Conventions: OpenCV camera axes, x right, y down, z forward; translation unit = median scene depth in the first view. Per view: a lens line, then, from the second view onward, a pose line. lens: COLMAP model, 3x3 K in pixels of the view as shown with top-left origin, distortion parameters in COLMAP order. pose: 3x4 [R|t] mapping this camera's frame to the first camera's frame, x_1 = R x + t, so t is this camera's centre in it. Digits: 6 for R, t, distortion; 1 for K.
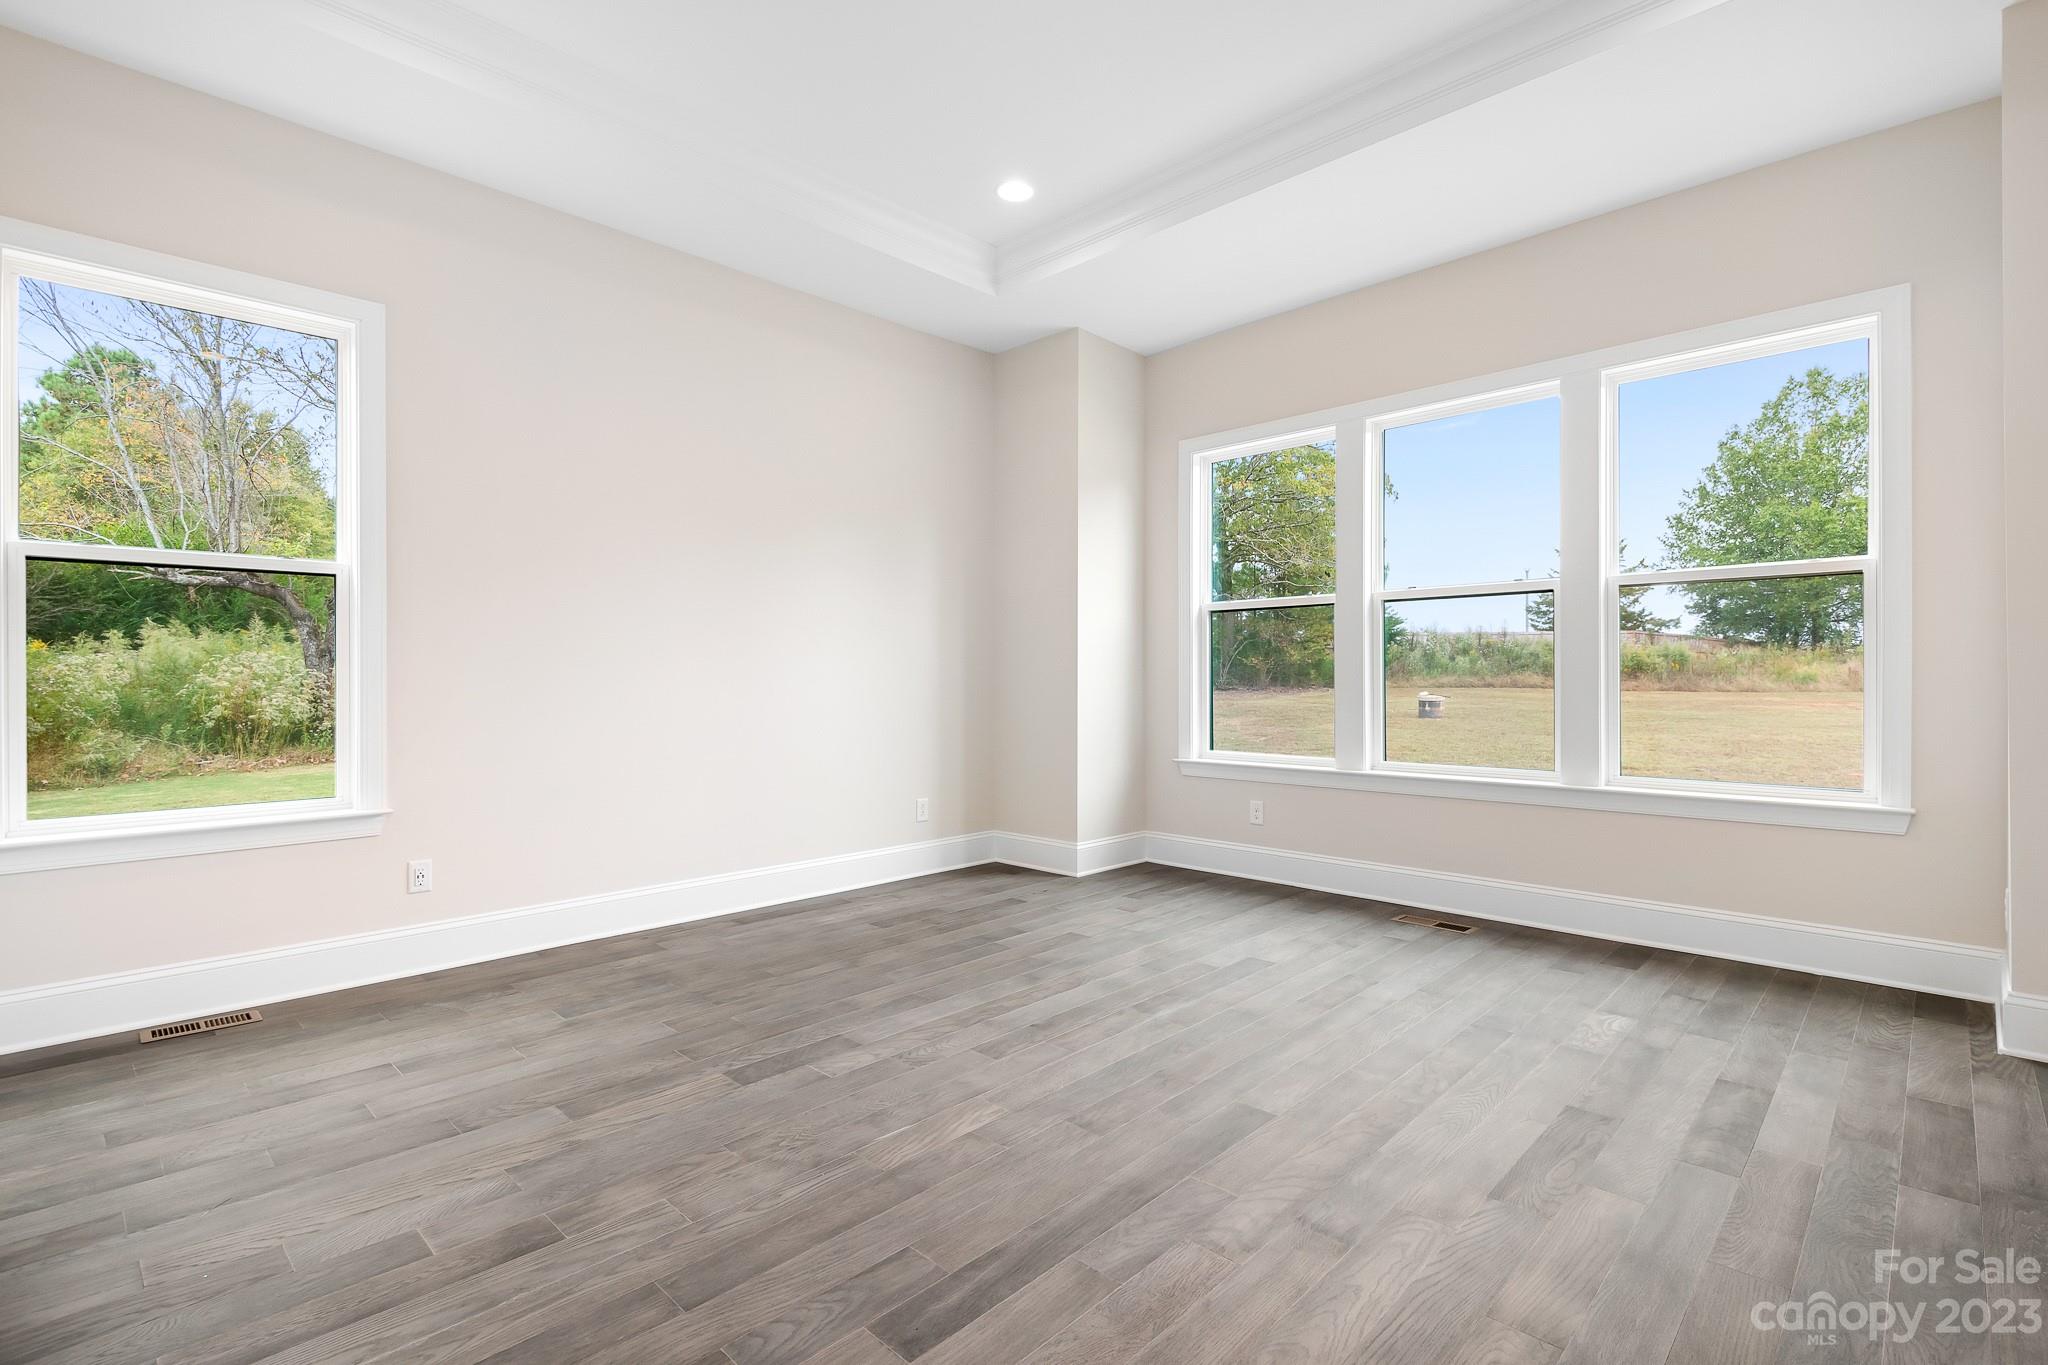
lens RADIAL K [[948.5, 0, 1022.2], [0, 948.5, 685.0], [0, 0, 1]] dist [-0.003964, -0.002759]
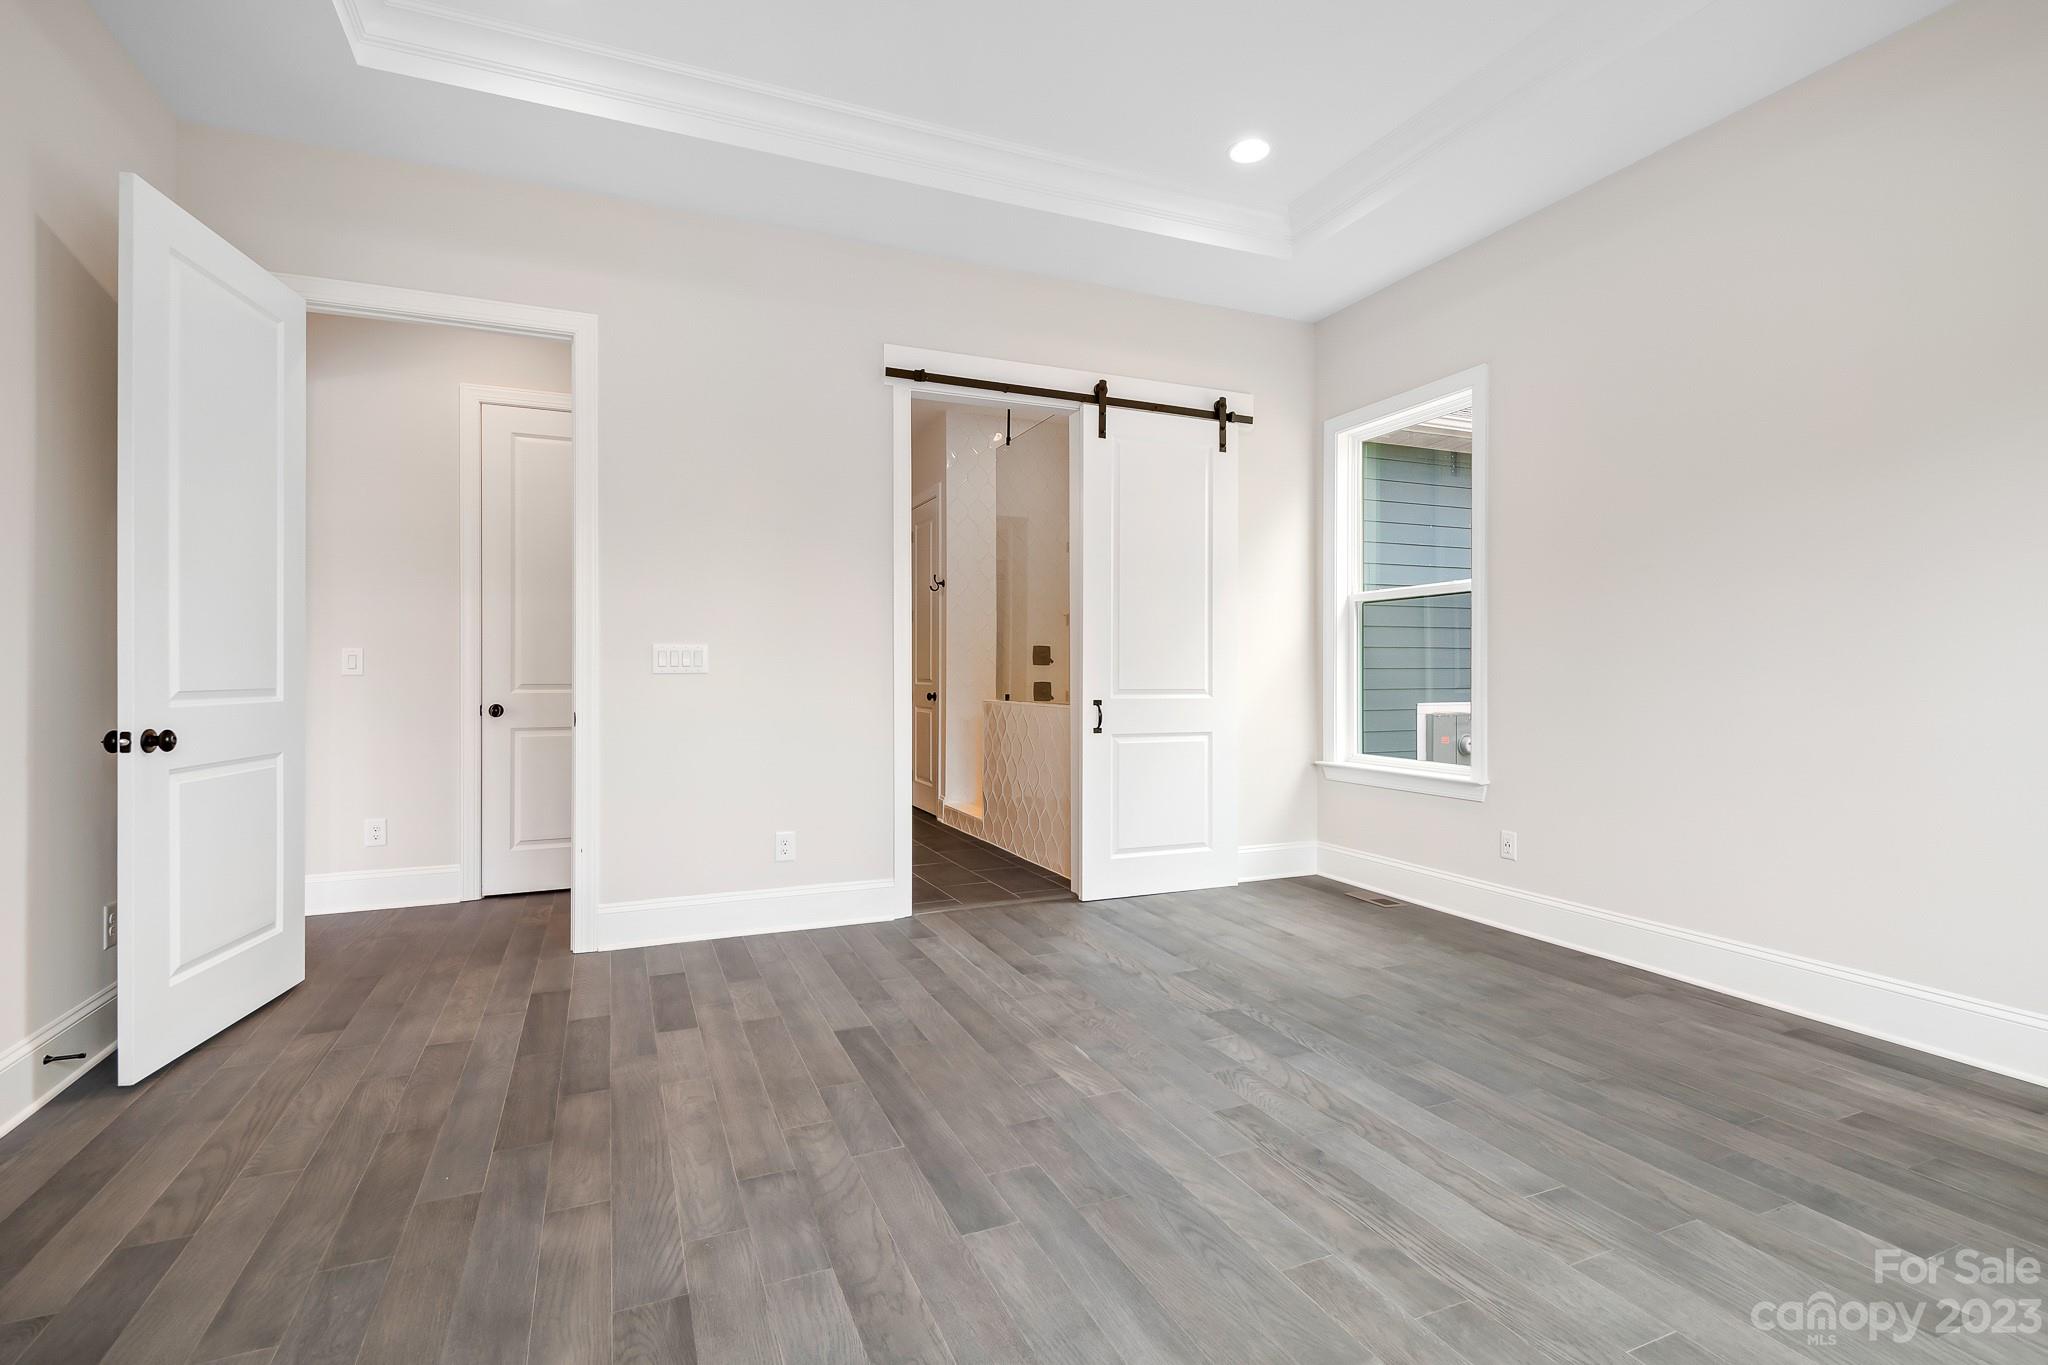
lens RADIAL K [[948.5, 0, 1031.4], [0, 948.5, 670.0], [0, 0, 1]] dist [-0.003964, -0.002759]
pose [[-0.368404, 0.004098, -0.929657, 0.864988], [-0.009519, 0.999921, 0.008180, -0.019241], [0.929617, 0.011863, -0.368336, 1.184143]]
